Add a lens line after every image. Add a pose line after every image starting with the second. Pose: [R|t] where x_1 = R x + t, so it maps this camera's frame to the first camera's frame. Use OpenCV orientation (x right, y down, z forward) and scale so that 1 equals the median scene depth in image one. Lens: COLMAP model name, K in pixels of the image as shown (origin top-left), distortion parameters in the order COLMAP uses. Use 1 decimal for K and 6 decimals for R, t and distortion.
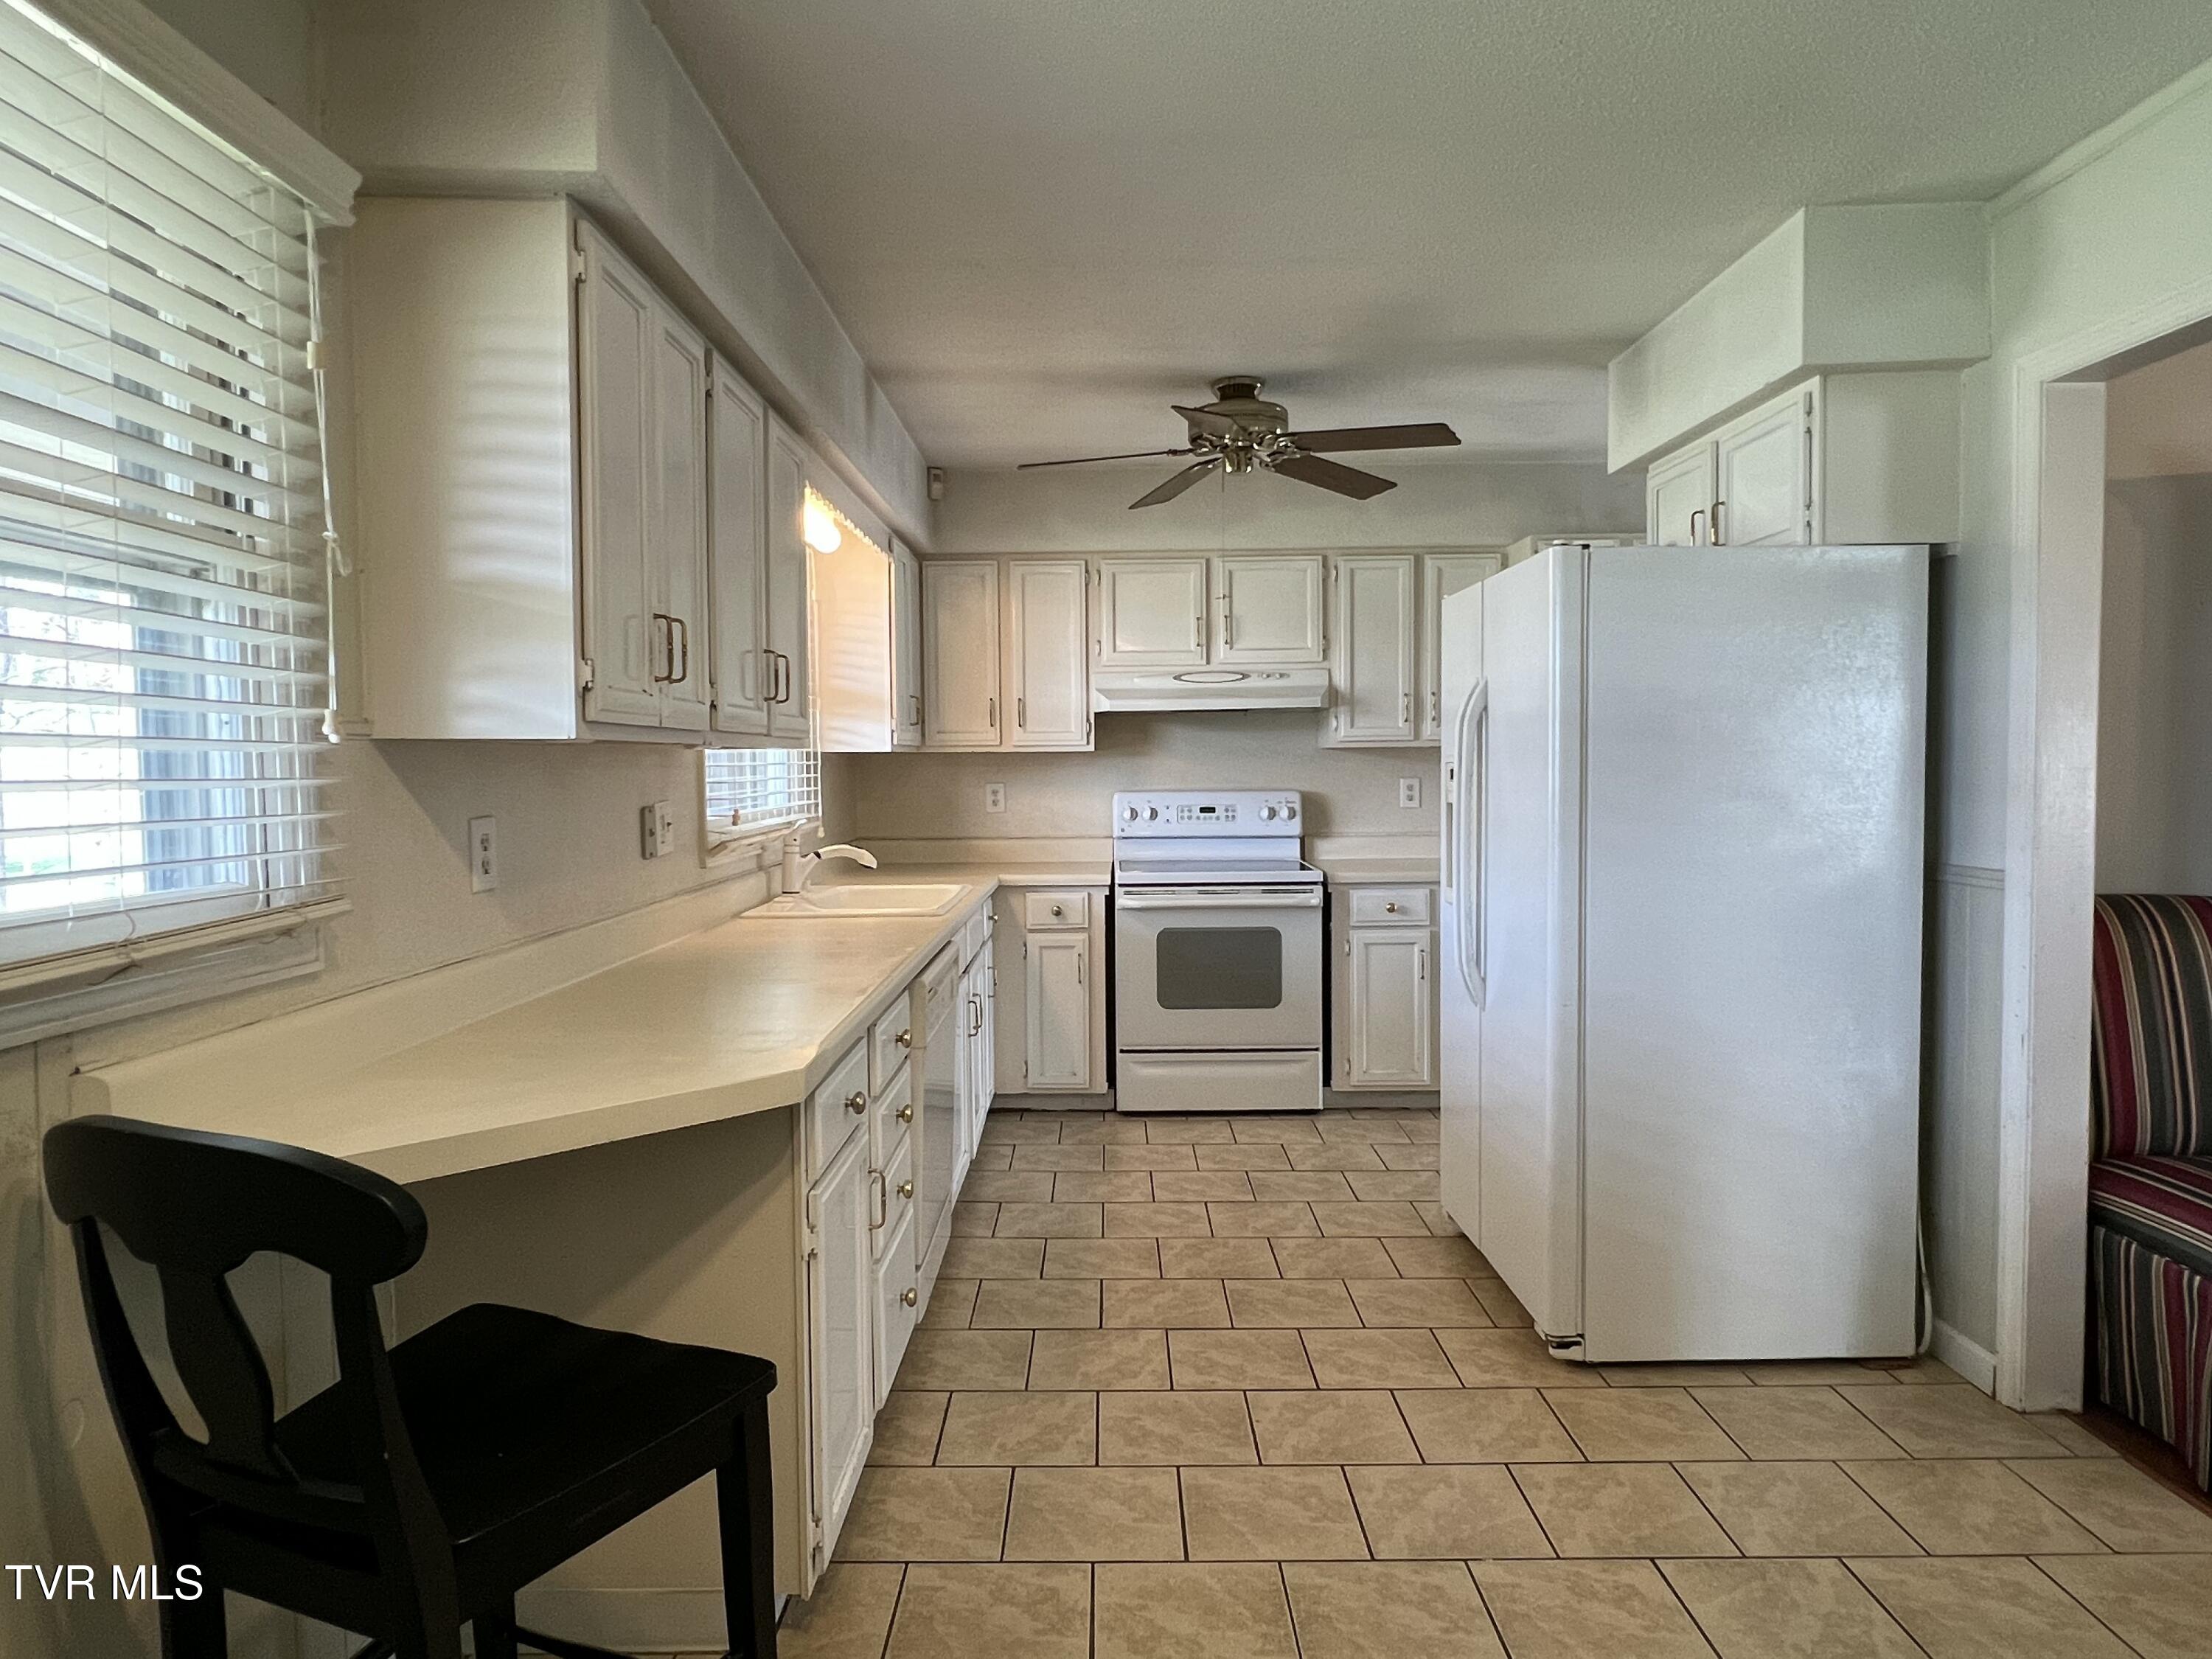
lens RADIAL K [[1360.3, 0, 1094.4], [0, 1360.3, 825.6], [0, 0, 1]] dist [0.000397, -0.002895]
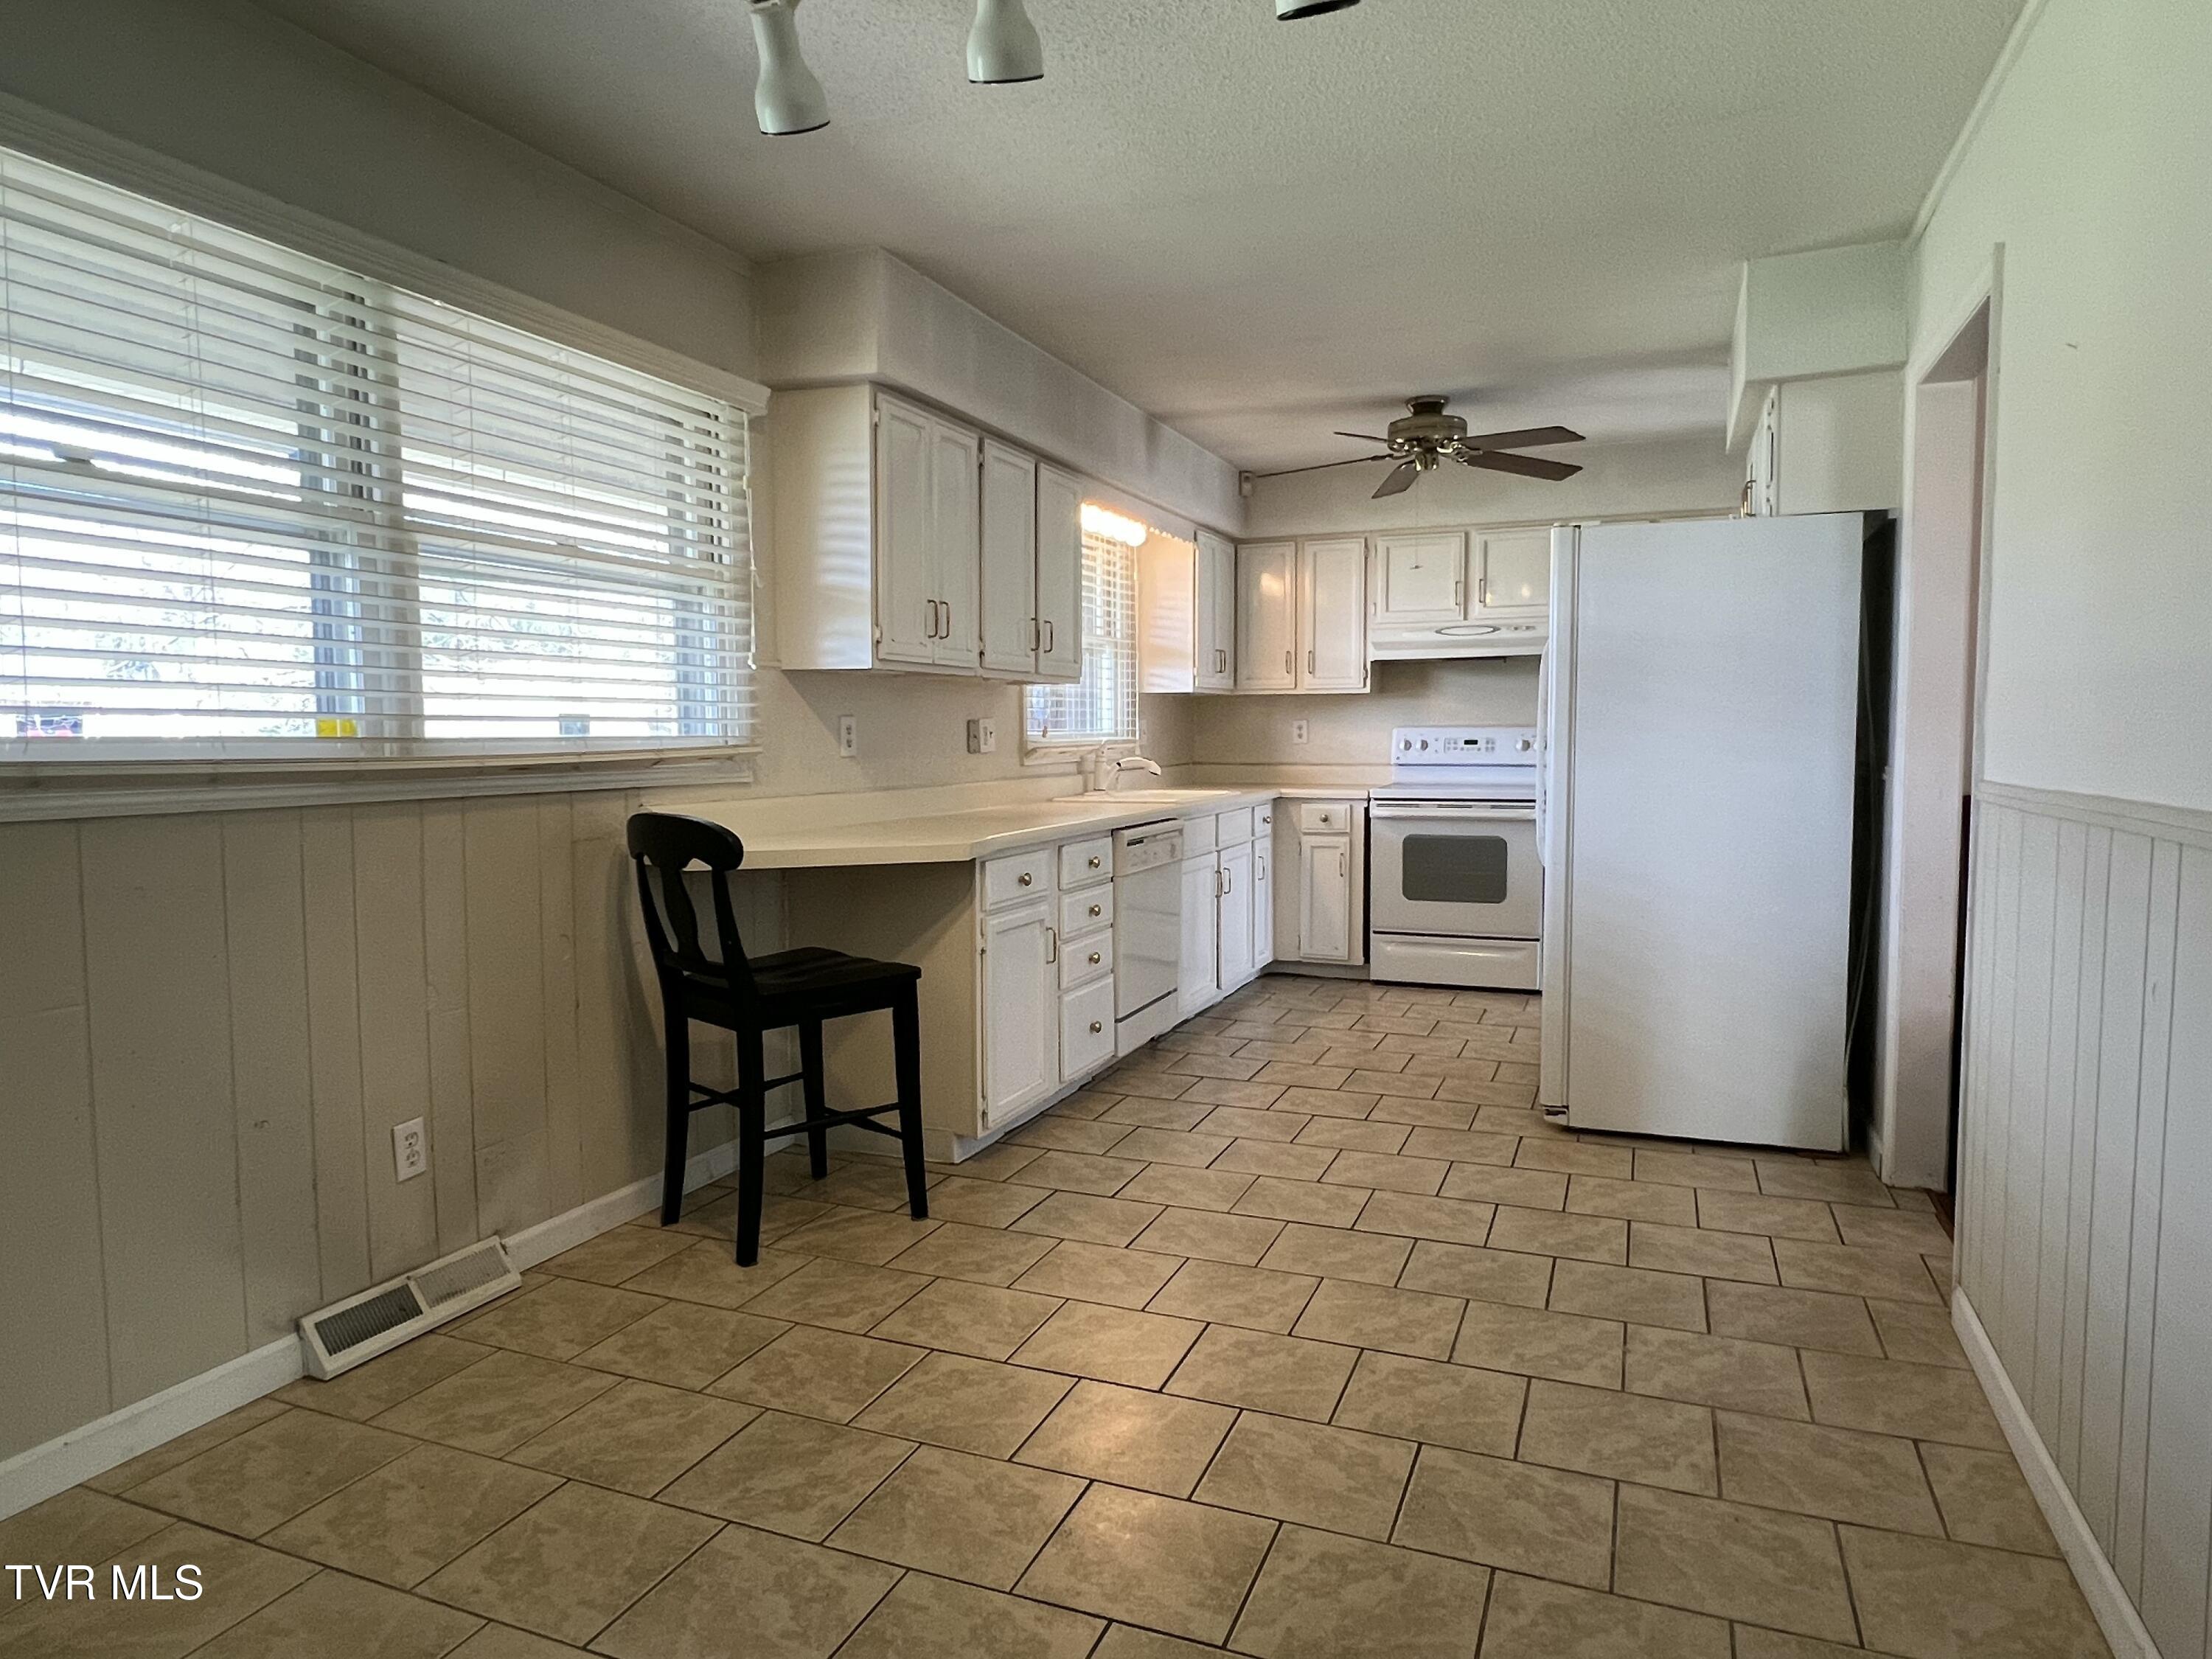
lens RADIAL K [[1360.3, 0, 1102.3], [0, 1360.3, 825.6], [0, 0, 1]] dist [0.000397, -0.002895]
pose [[0.929807, 0.031301, -0.366713, 0.248035], [-0.021811, 0.999312, 0.029995, 0.036568], [0.367399, -0.019891, 0.929851, -0.259717]]
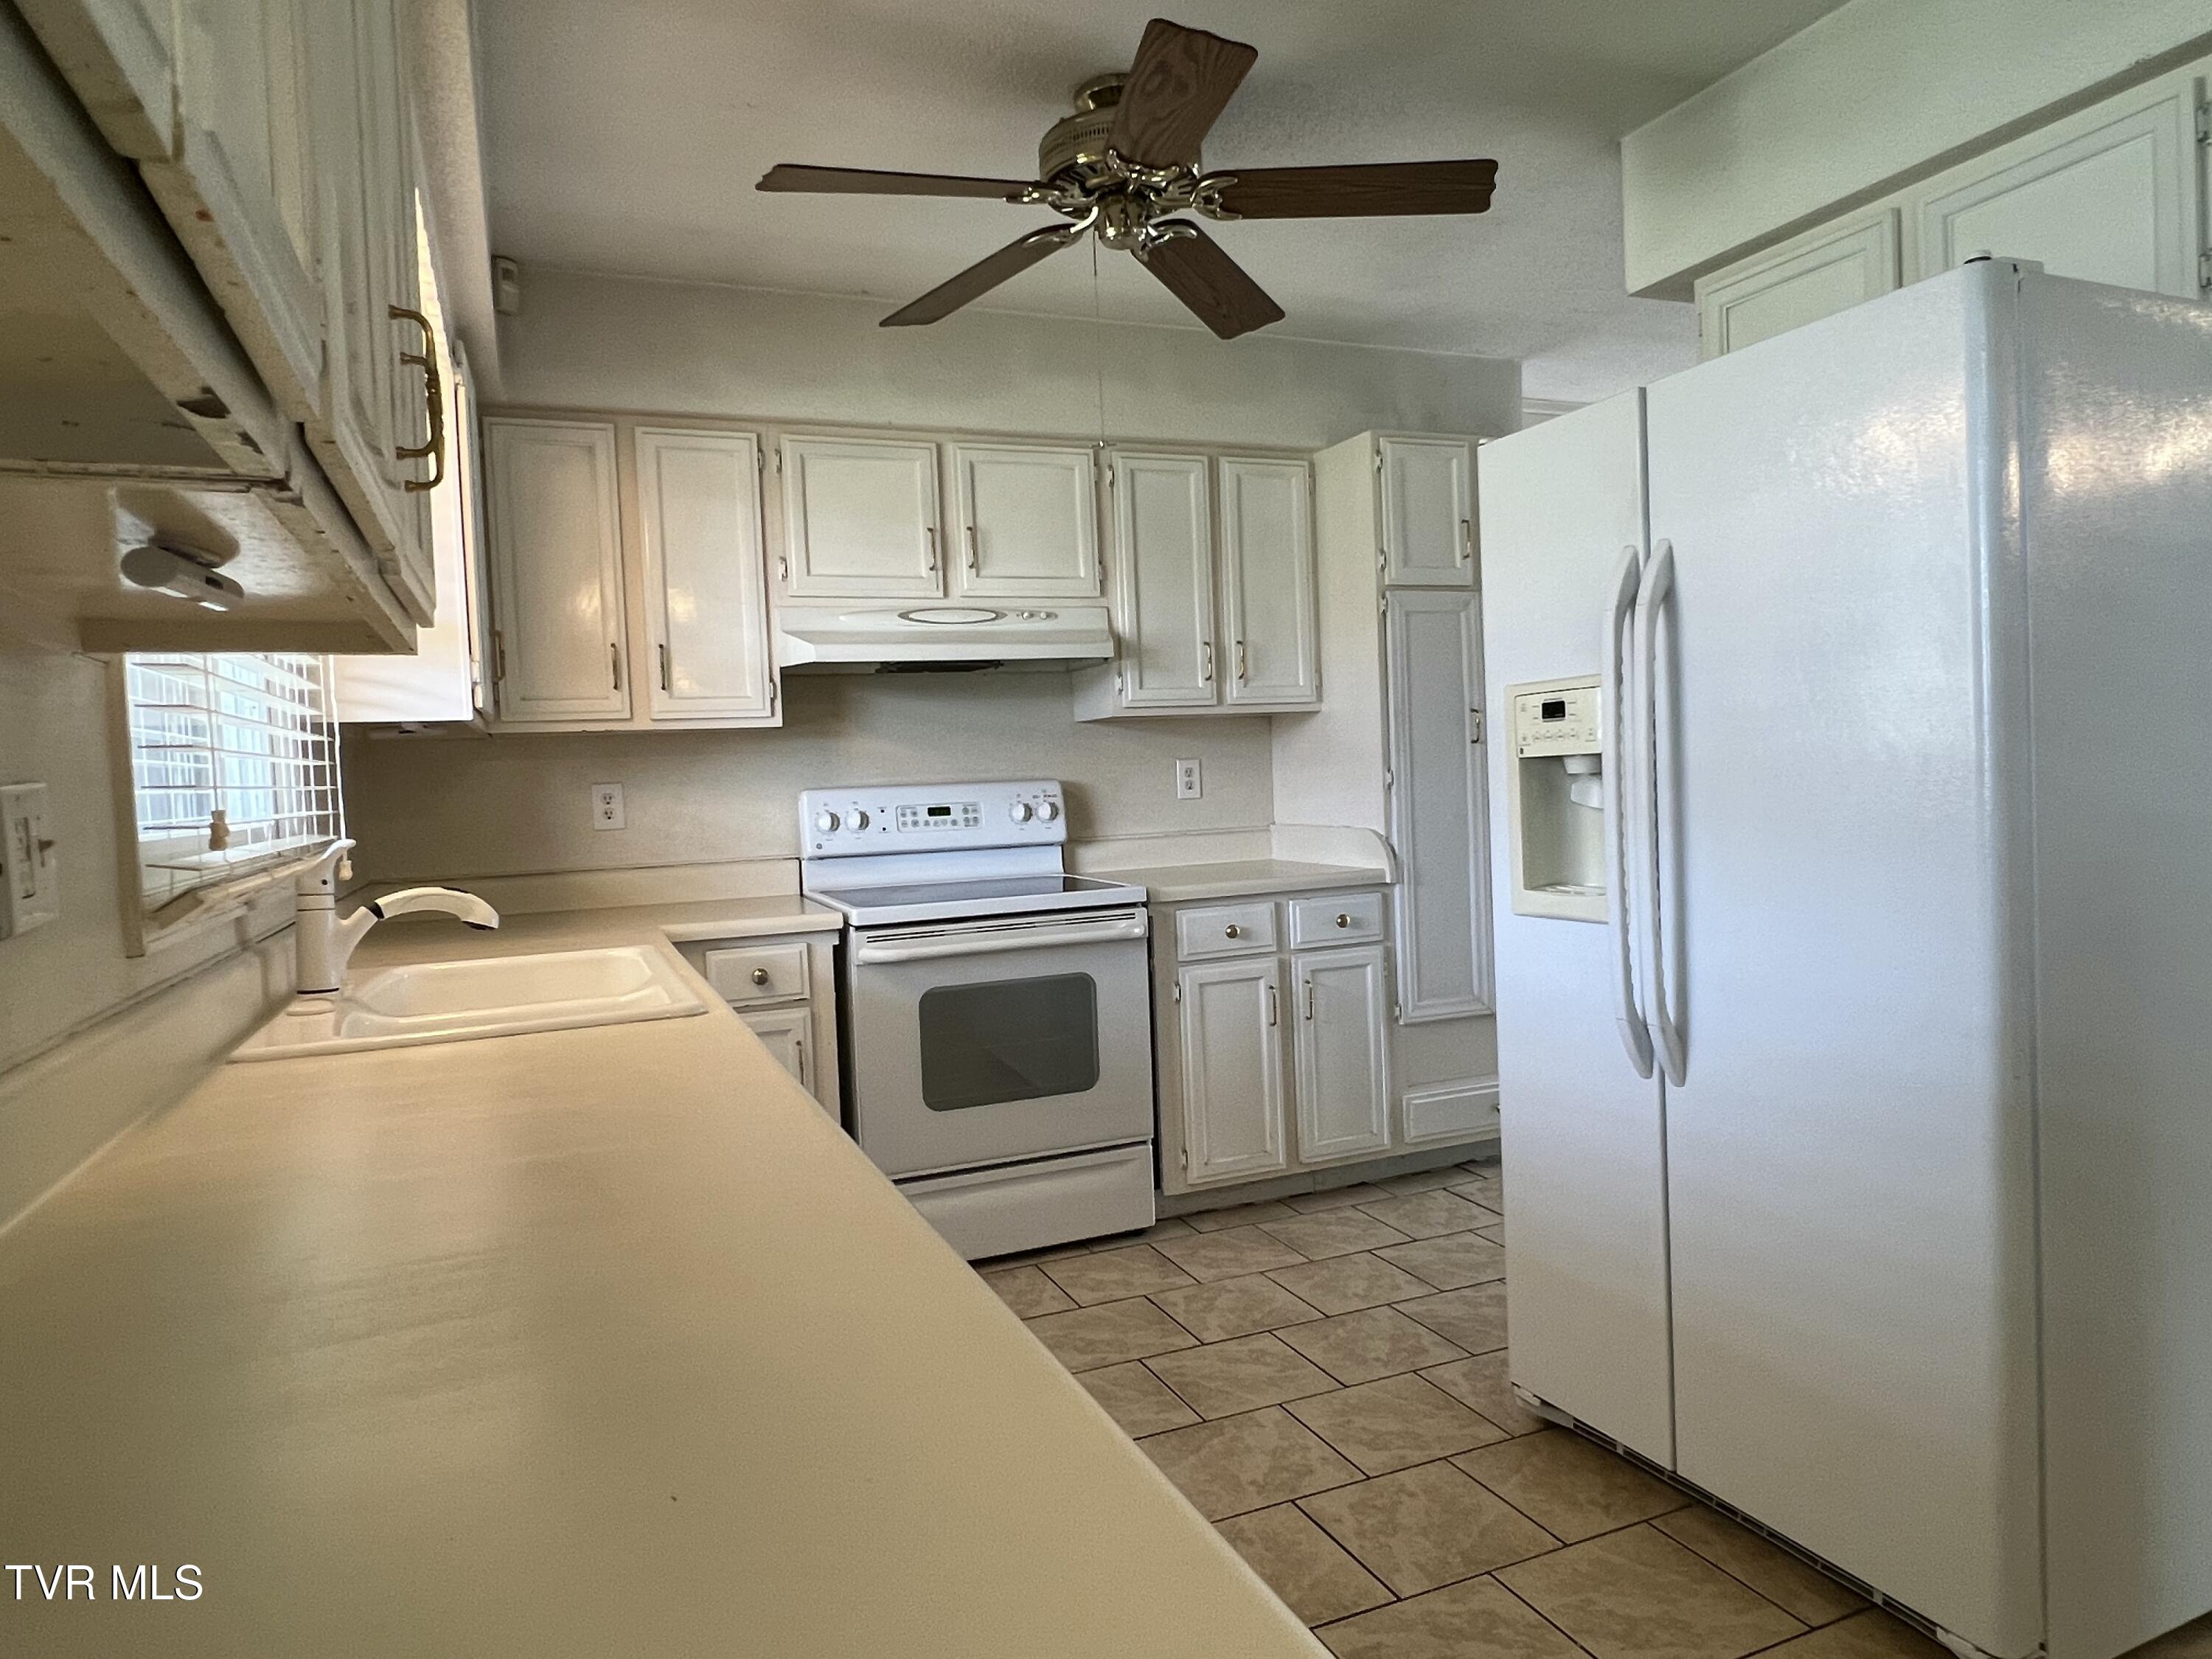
lens RADIAL K [[1360.3, 0, 1098.1], [0, 1360.3, 824.7], [0, 0, 1]] dist [0.000397, -0.002895]
pose [[0.916850, -0.043679, 0.396835, -0.131388], [0.052626, 0.998546, -0.011677, 0.008470], [-0.395748, 0.031590, 0.917816, 0.367336]]
